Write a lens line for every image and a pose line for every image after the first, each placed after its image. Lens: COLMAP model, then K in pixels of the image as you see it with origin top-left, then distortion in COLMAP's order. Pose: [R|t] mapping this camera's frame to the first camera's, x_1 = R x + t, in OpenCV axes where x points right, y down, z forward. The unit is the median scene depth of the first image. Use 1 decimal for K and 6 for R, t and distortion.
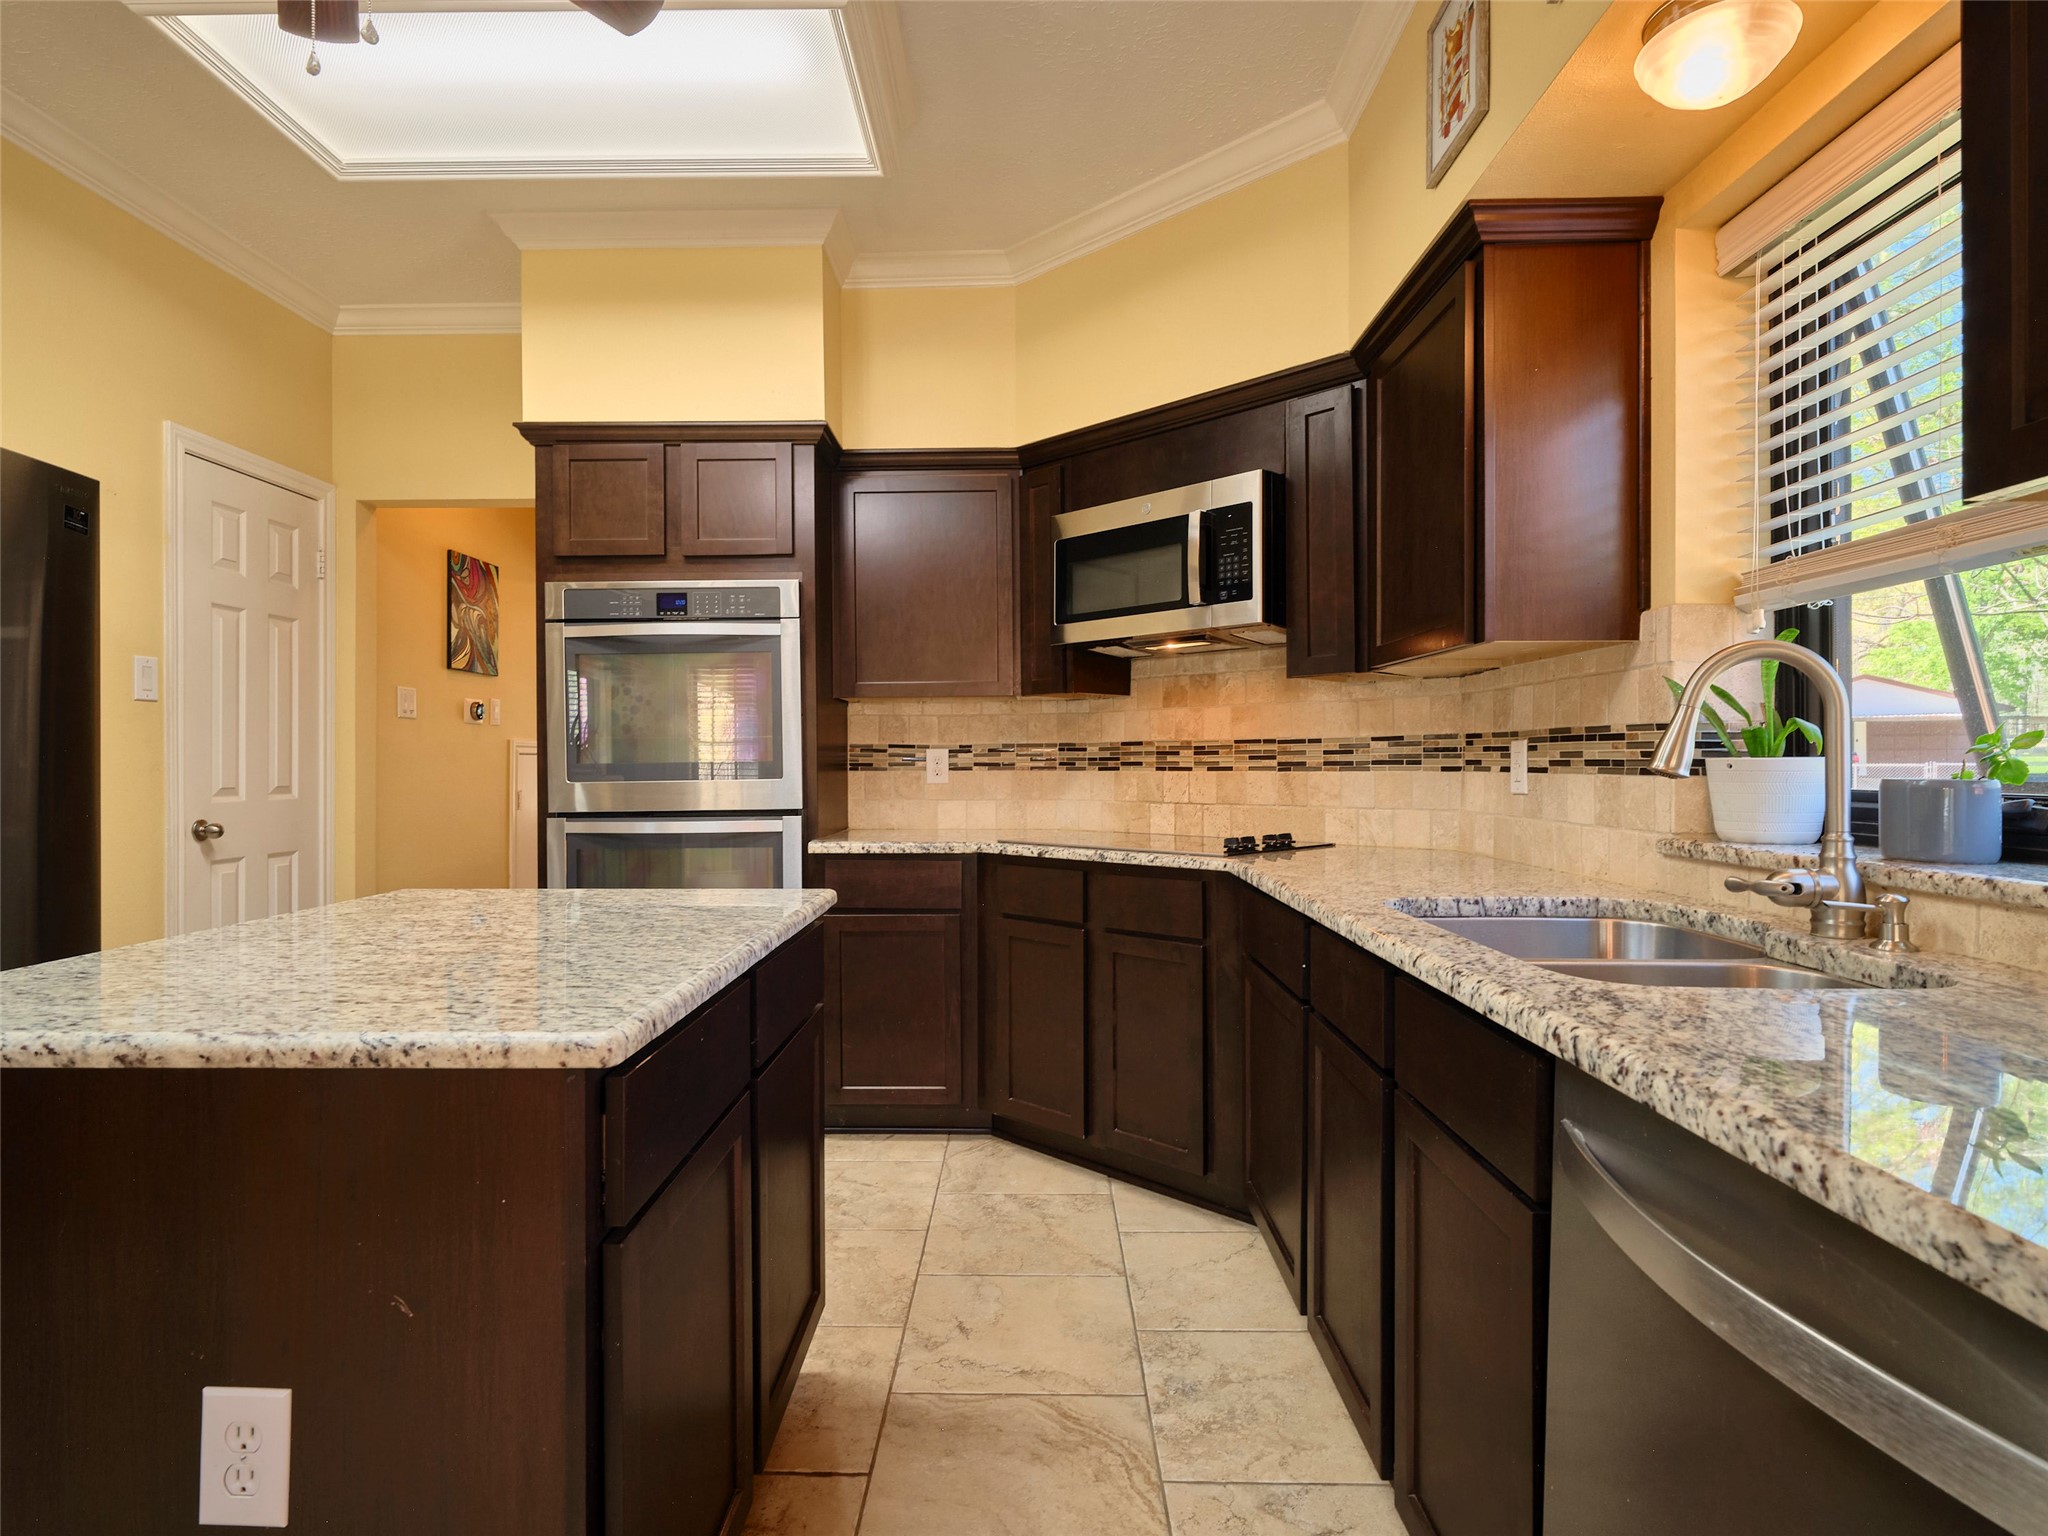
lens RADIAL K [[1096.3, 0, 1017.7], [0, 1096.3, 762.2], [0, 0, 1]] dist [-0.001132, -0.001492]
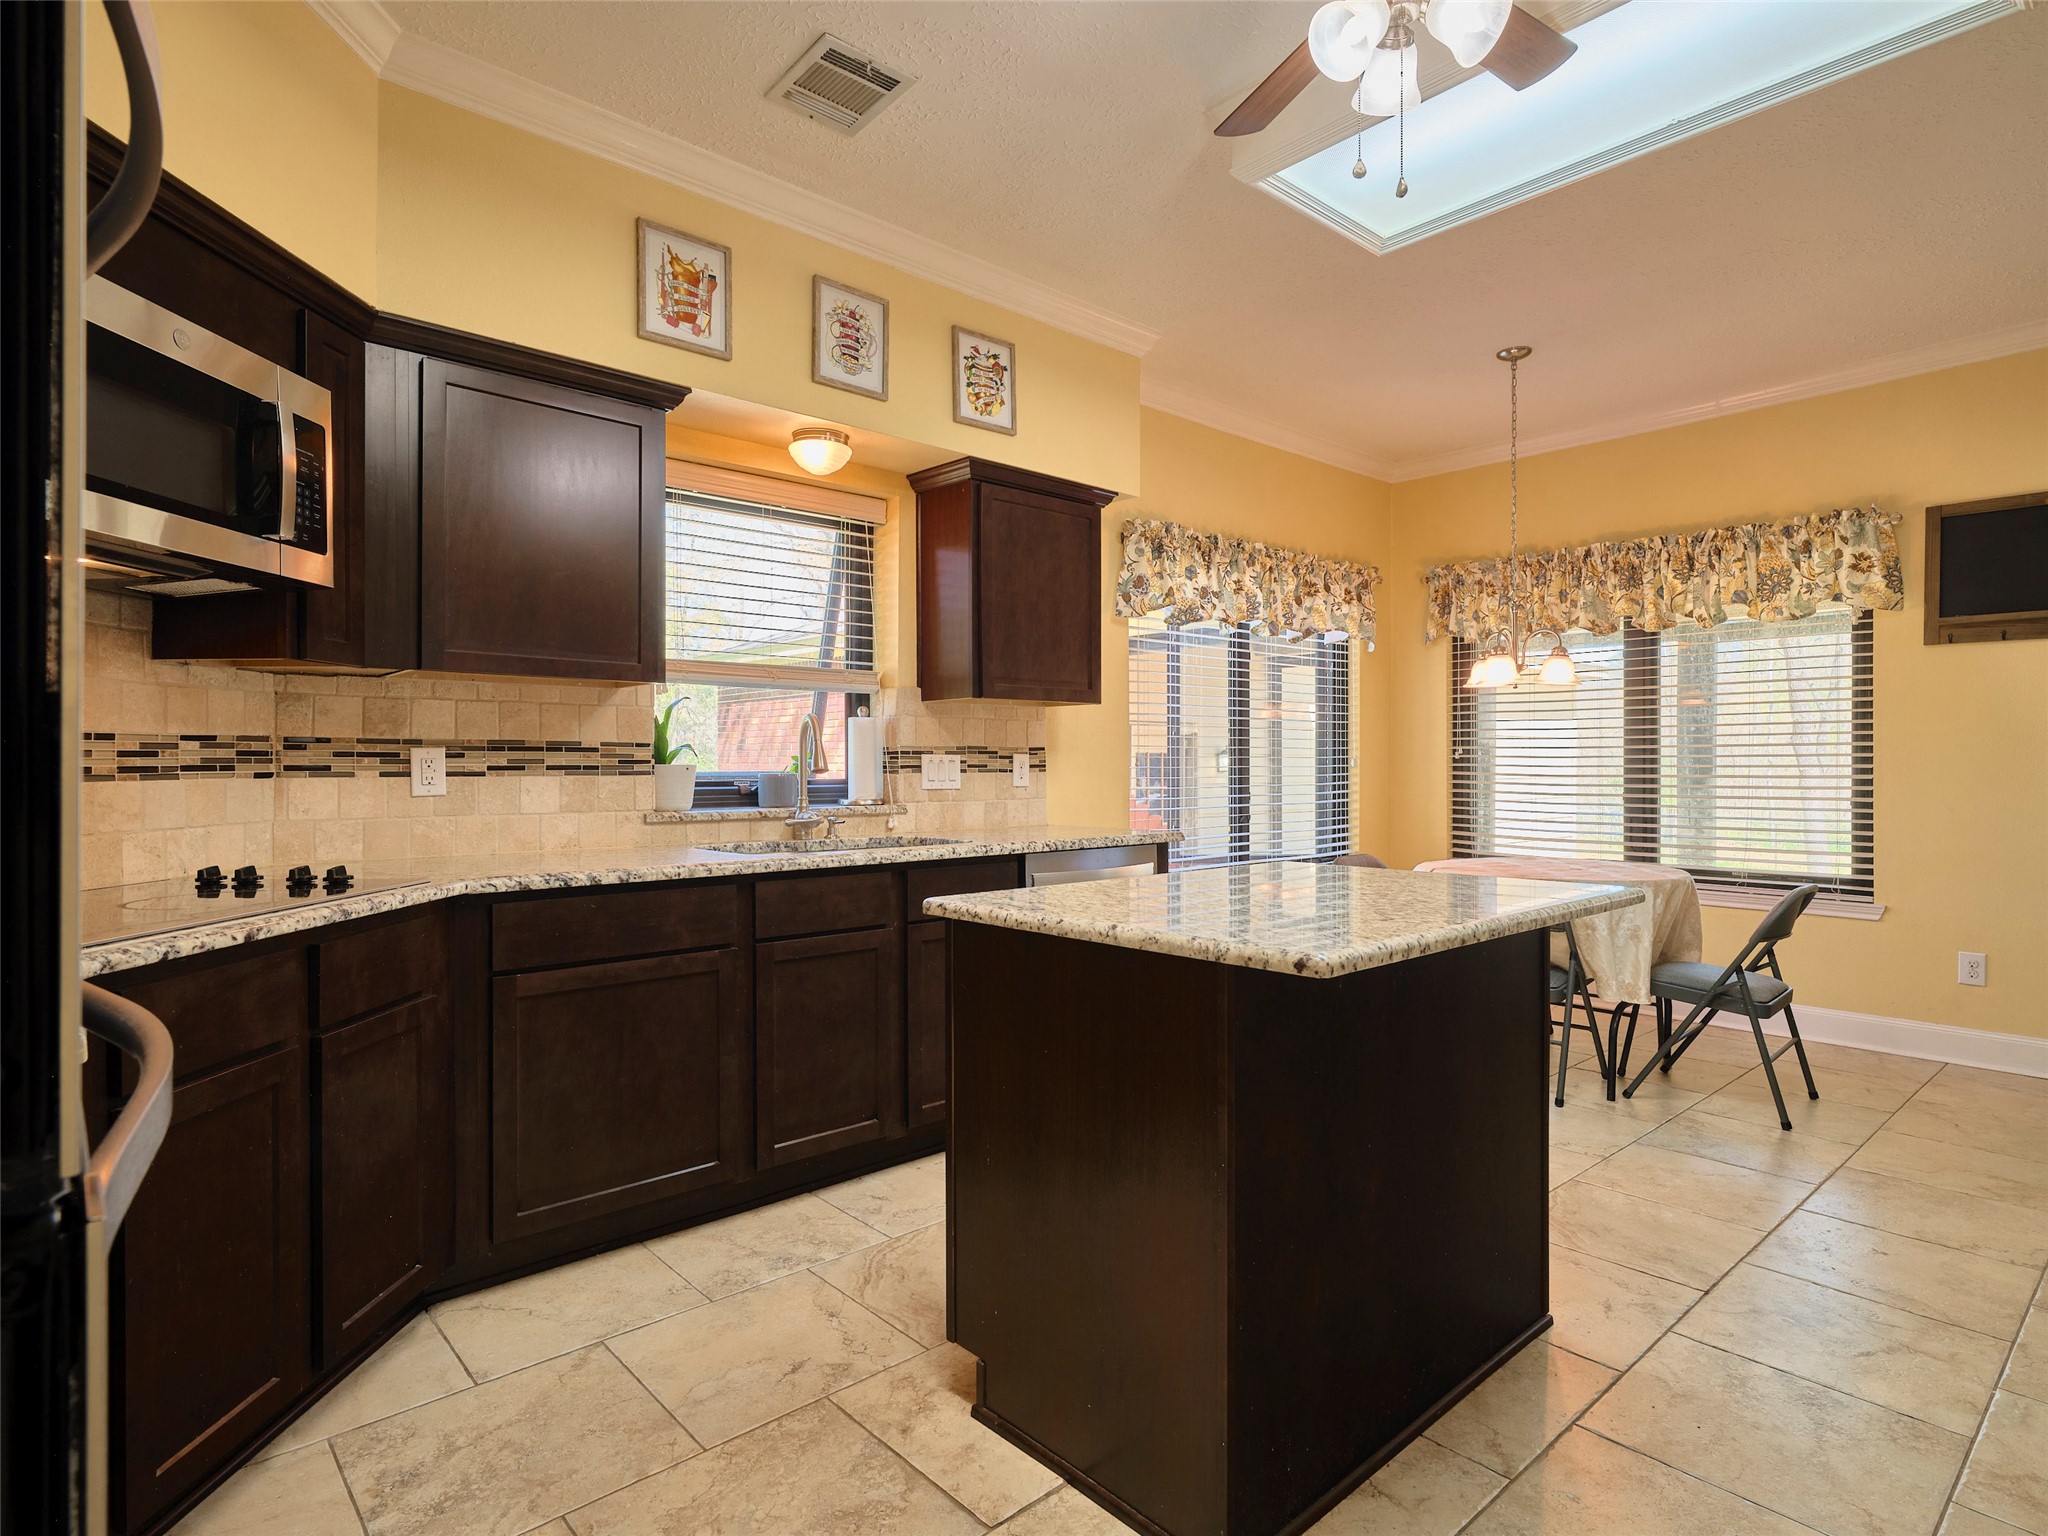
lens RADIAL K [[1096.3, 0, 1017.7], [0, 1096.3, 762.2], [0, 0, 1]] dist [-0.001132, -0.001492]
pose [[-0.677425, 0.005730, 0.735569, -0.669195], [0.003126, 0.999983, -0.004910, 0.001680], [-0.735585, -0.001027, -0.677432, 1.147024]]
